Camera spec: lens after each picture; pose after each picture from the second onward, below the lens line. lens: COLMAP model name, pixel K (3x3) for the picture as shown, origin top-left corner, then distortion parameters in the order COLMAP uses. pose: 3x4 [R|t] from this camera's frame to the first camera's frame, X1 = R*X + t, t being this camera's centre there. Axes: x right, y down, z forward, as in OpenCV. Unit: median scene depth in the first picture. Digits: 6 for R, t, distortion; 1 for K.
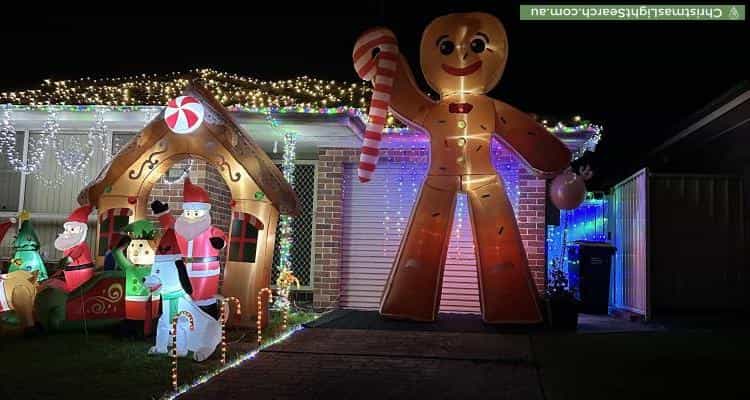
lens RADIAL K [[629.2, 0, 375.0], [0, 629.2, 200.0], [0, 0, 1]] dist [0.109621, 0.000273]
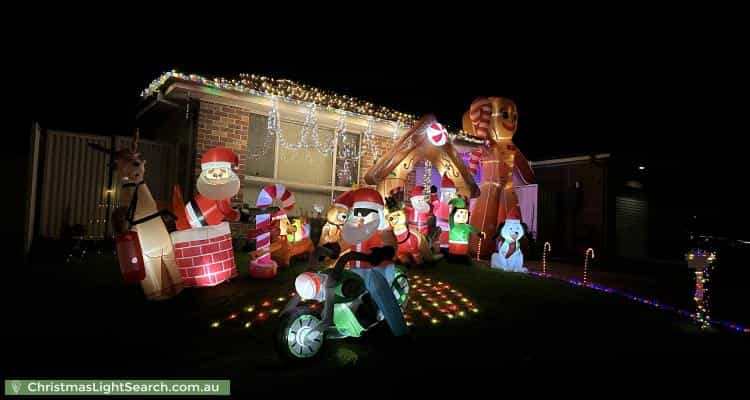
lens RADIAL K [[535.2, 0, 374.5], [0, 535.2, 197.9], [0, 0, 1]] dist [0.157708, -0.240668]
pose [[0.714148, 0.058494, 0.697547, -1.311777], [-0.094547, 0.995431, 0.013323, 0.027605], [-0.693580, -0.075465, 0.716416, 0.075609]]
